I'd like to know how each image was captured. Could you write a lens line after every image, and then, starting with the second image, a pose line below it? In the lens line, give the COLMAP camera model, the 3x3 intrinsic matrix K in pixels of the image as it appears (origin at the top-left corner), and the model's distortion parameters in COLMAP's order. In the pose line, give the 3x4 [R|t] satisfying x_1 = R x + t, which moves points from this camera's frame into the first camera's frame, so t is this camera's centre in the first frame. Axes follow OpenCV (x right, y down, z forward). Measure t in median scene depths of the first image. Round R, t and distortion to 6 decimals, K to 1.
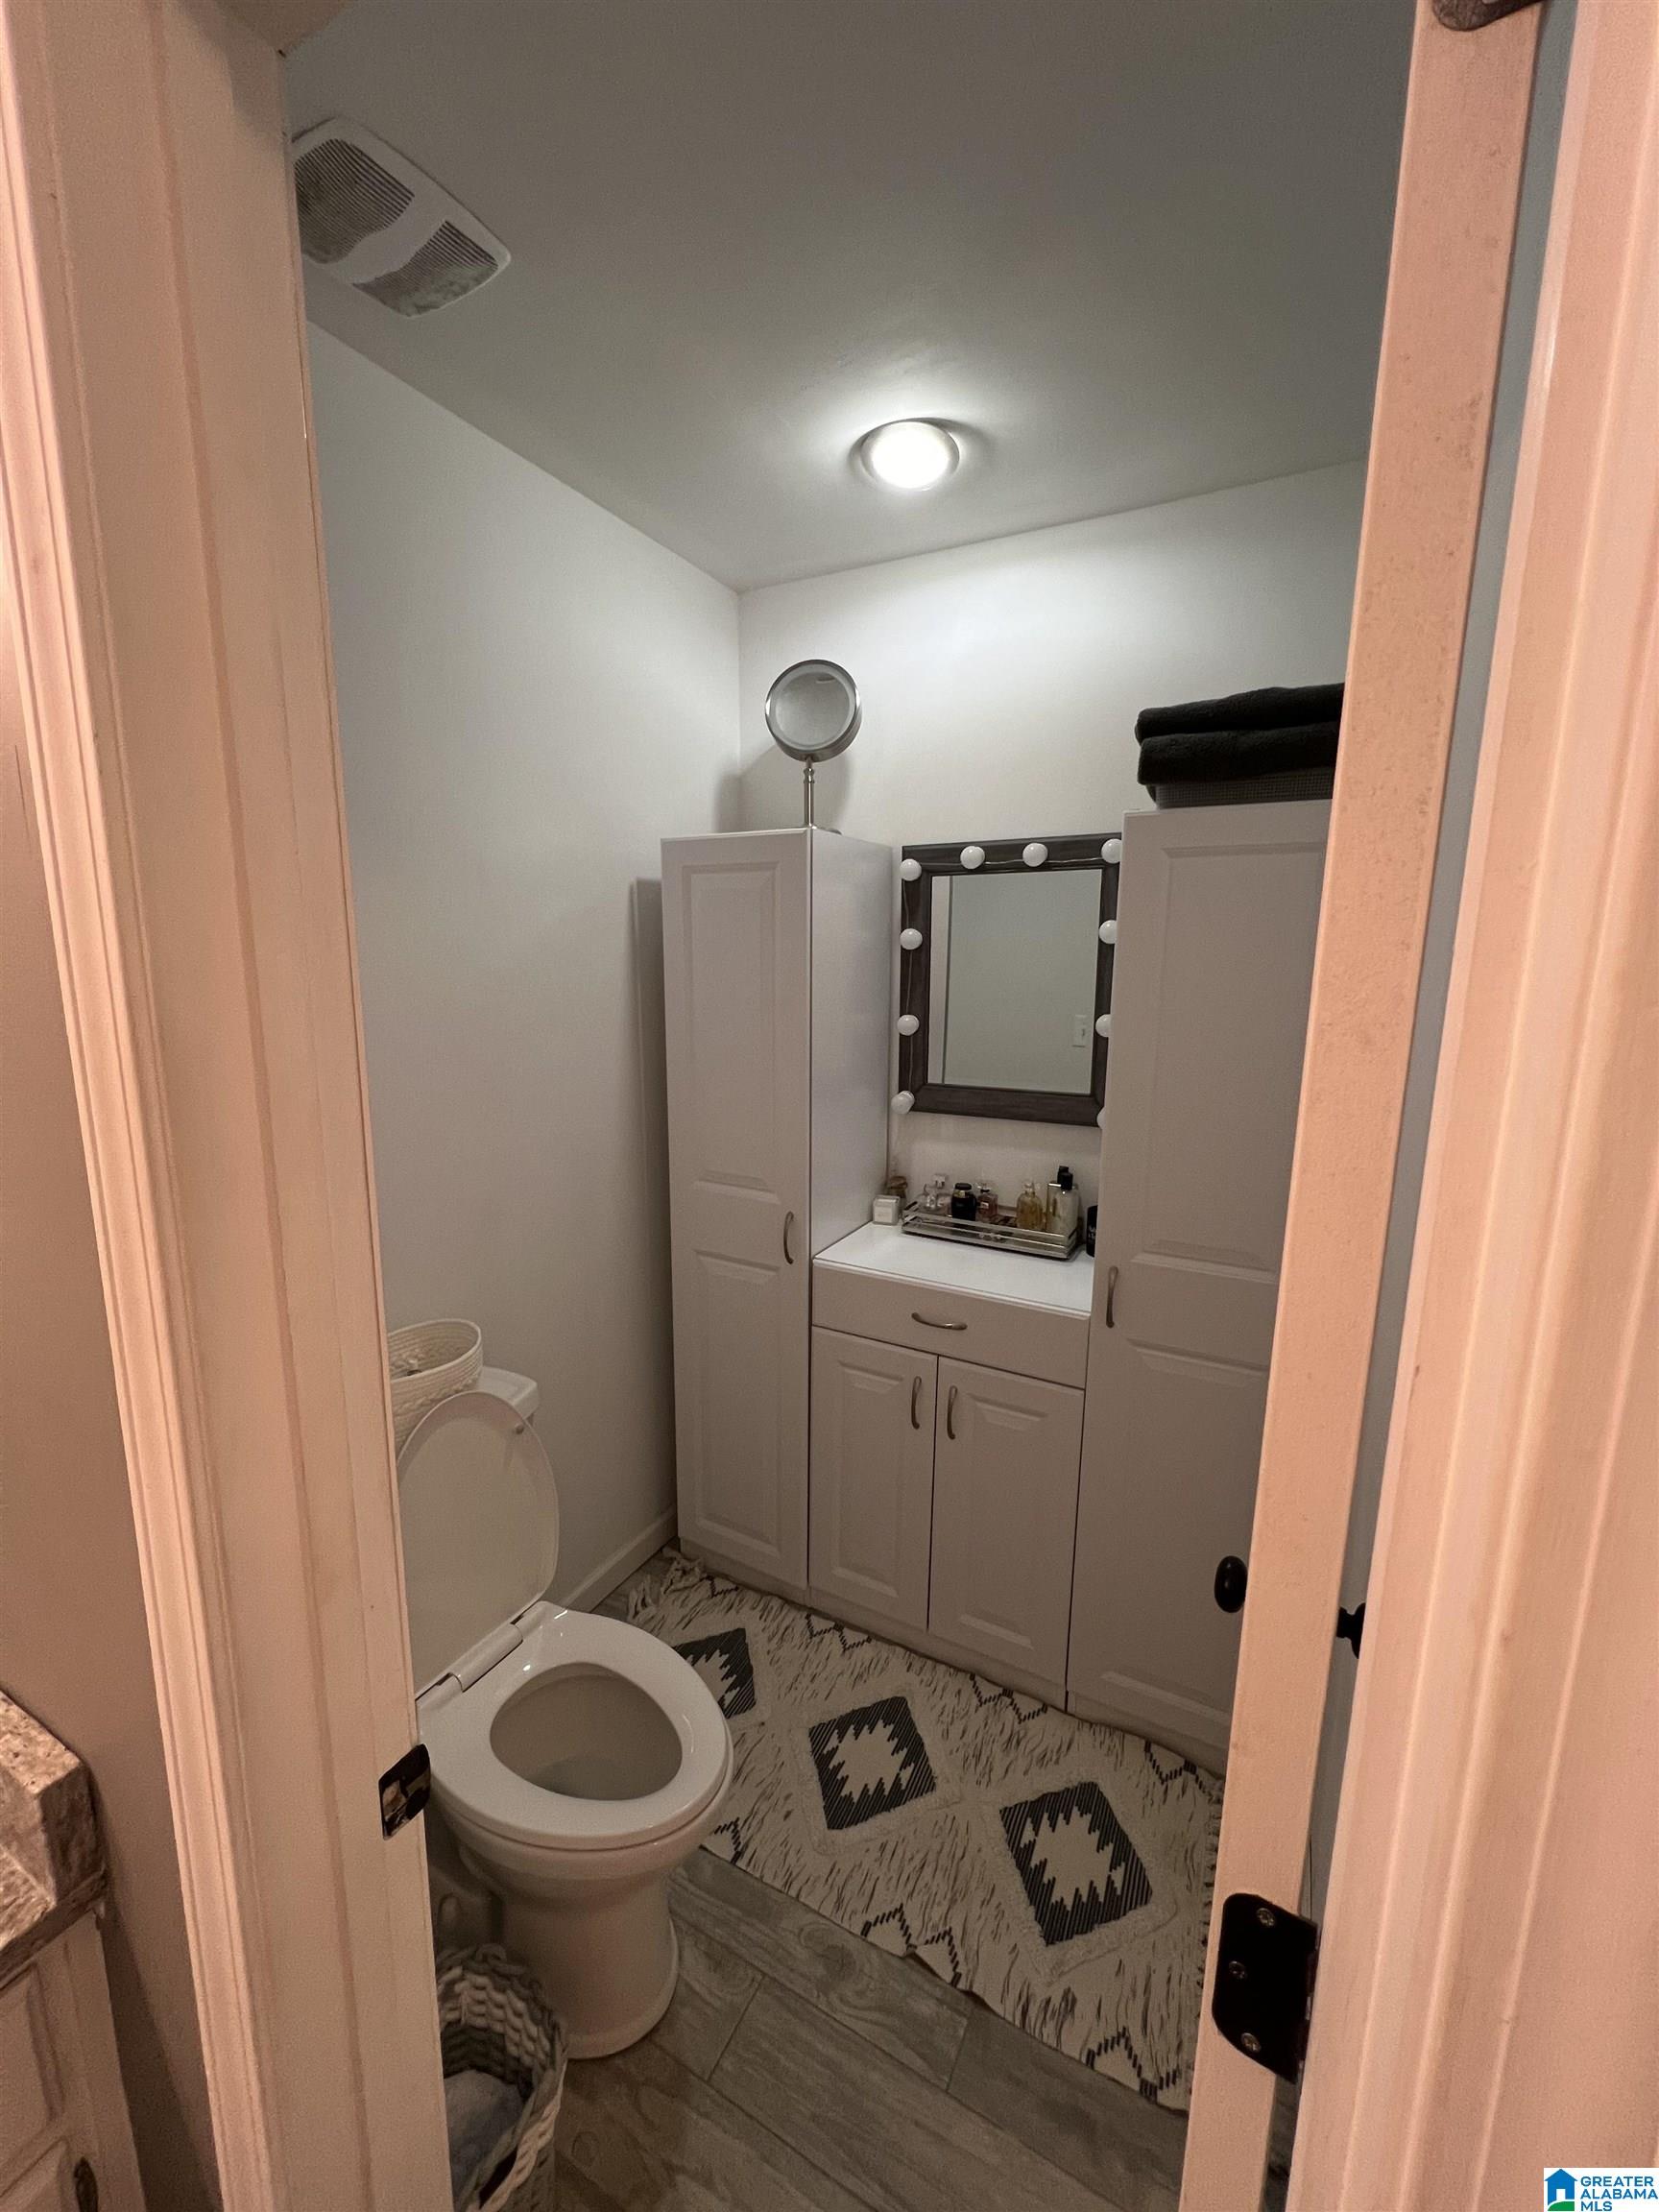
lens RADIAL K [[891.9, 0, 821.9], [0, 891.9, 1106.0], [0, 0, 1]] dist [-0.000168, 0.000123]
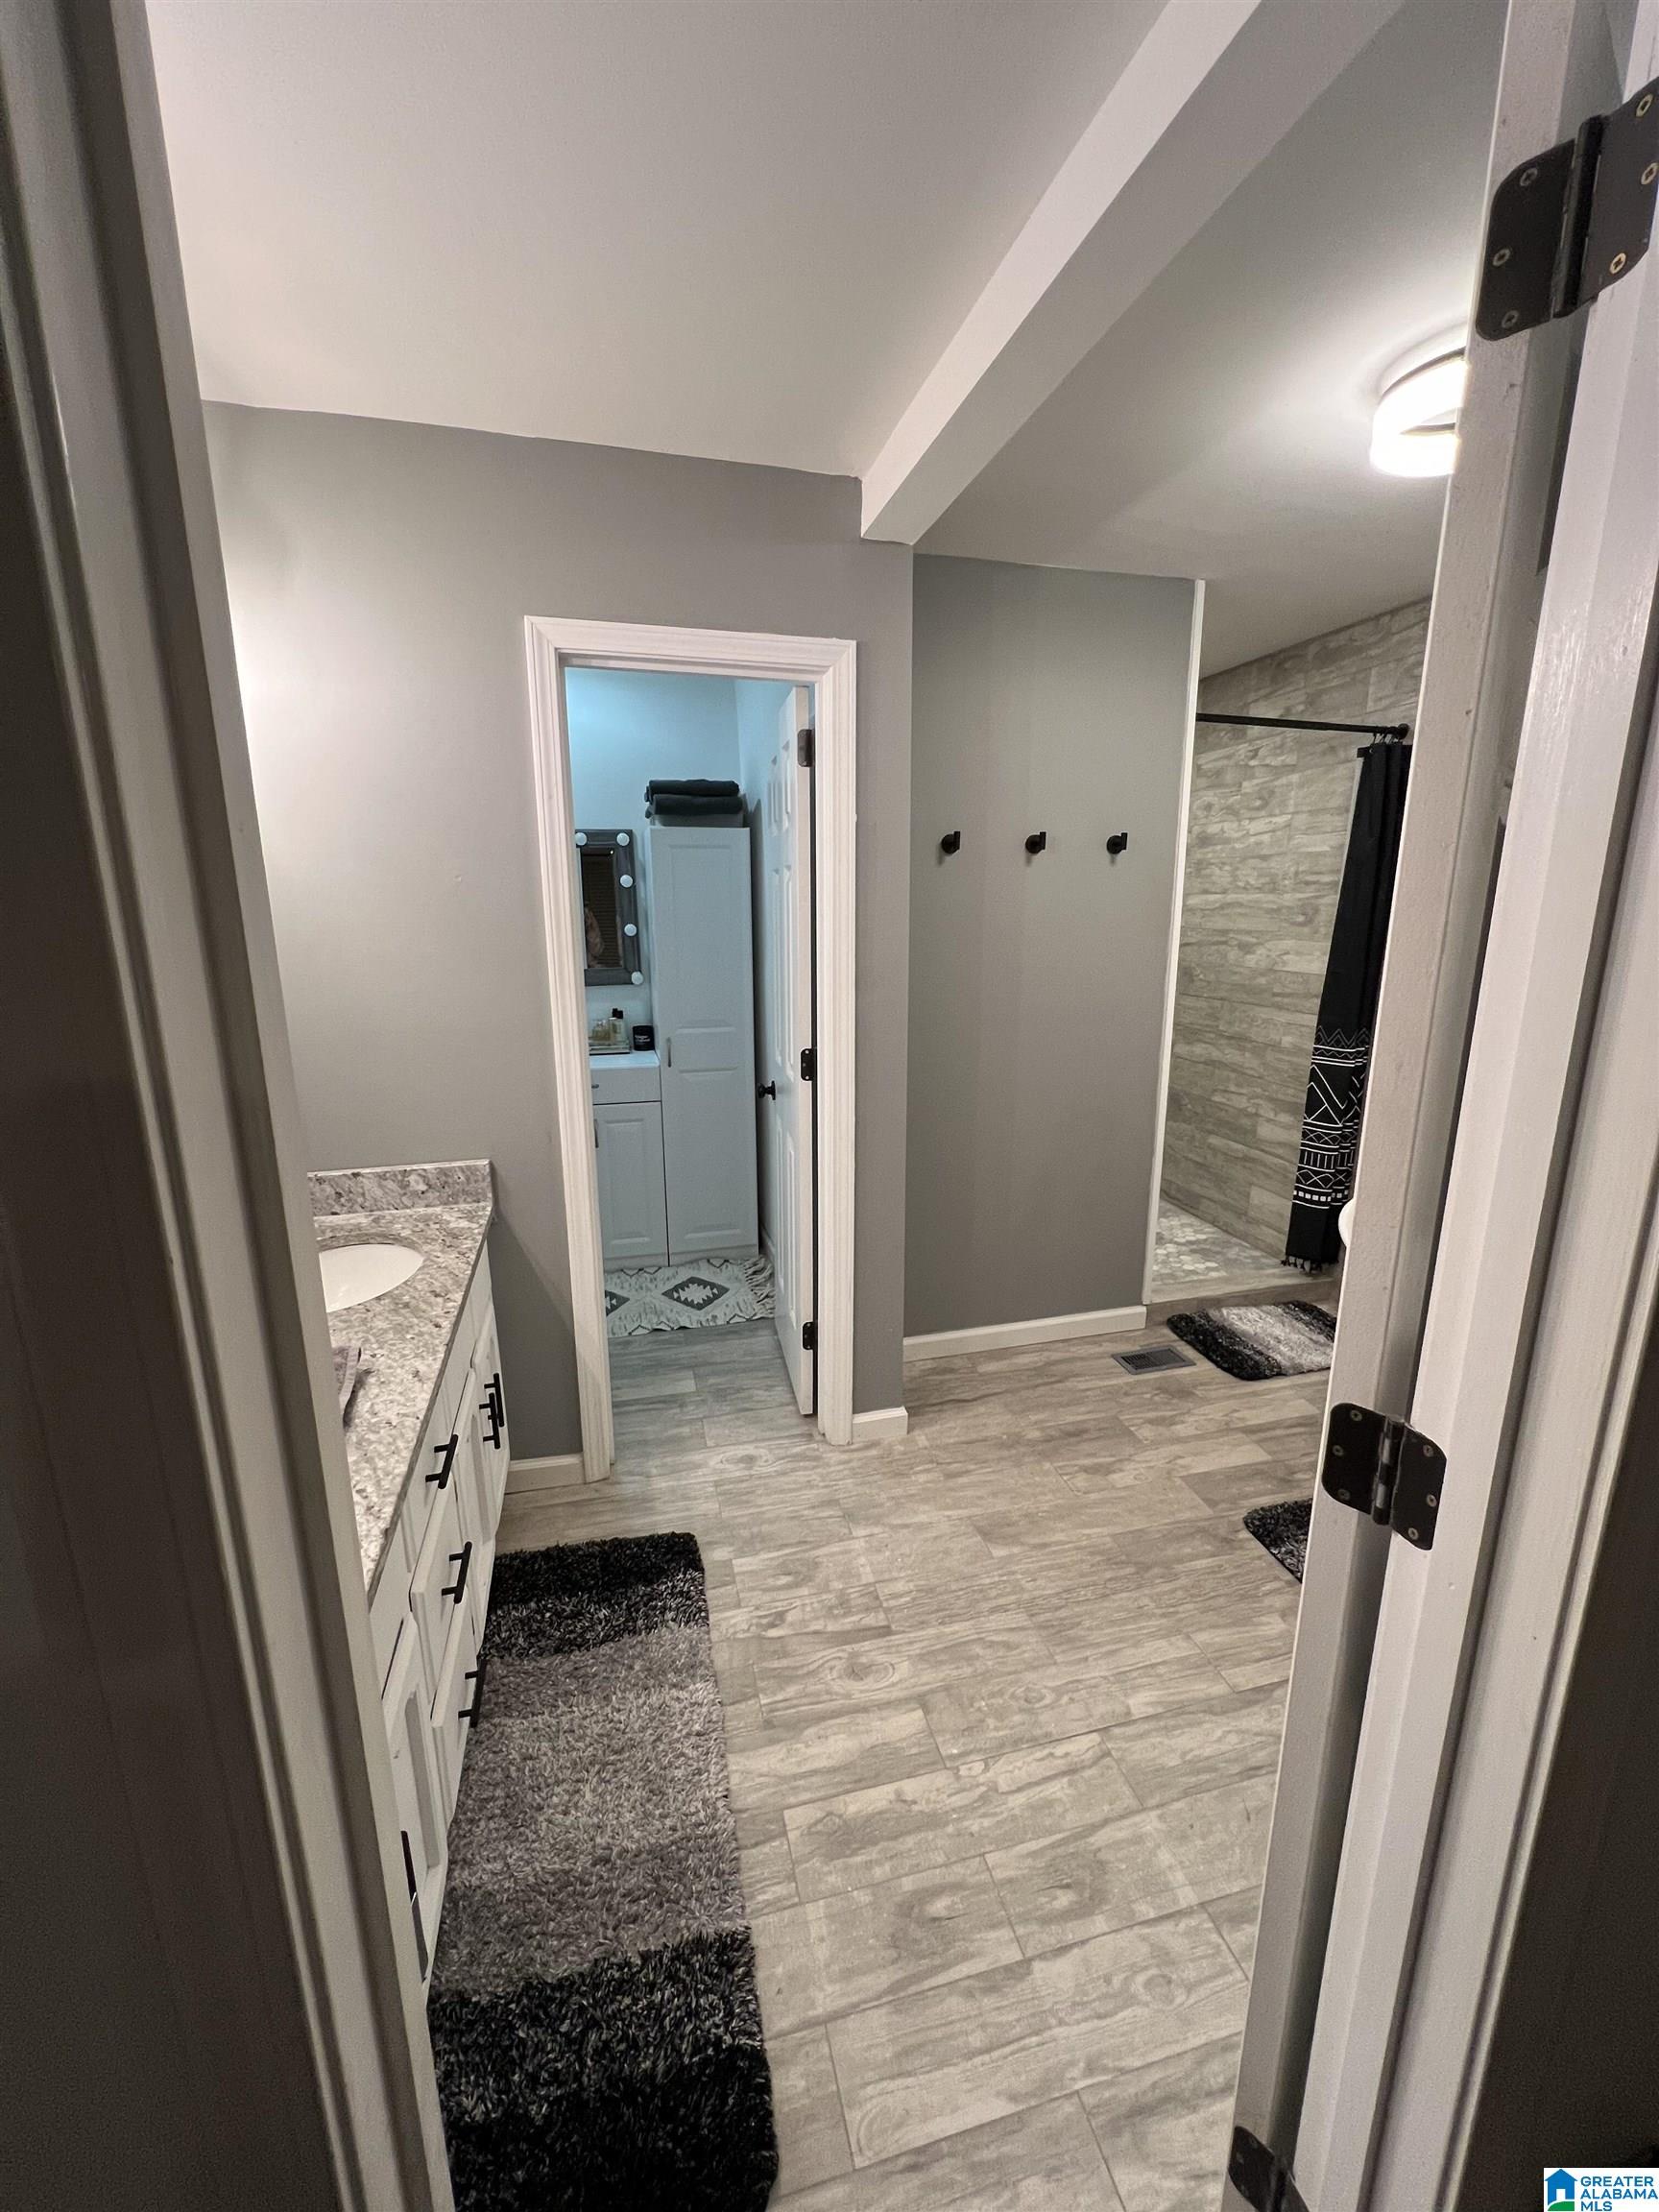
lens RADIAL K [[891.9, 0, 832.4], [0, 891.9, 1103.4], [0, 0, 1]] dist [-0.000168, 0.000123]
pose [[0.734020, -0.167629, 0.658115, -0.870682], [0.128410, 0.985836, 0.107882, 0.161756], [-0.666878, 0.005321, 0.745148, -0.920841]]
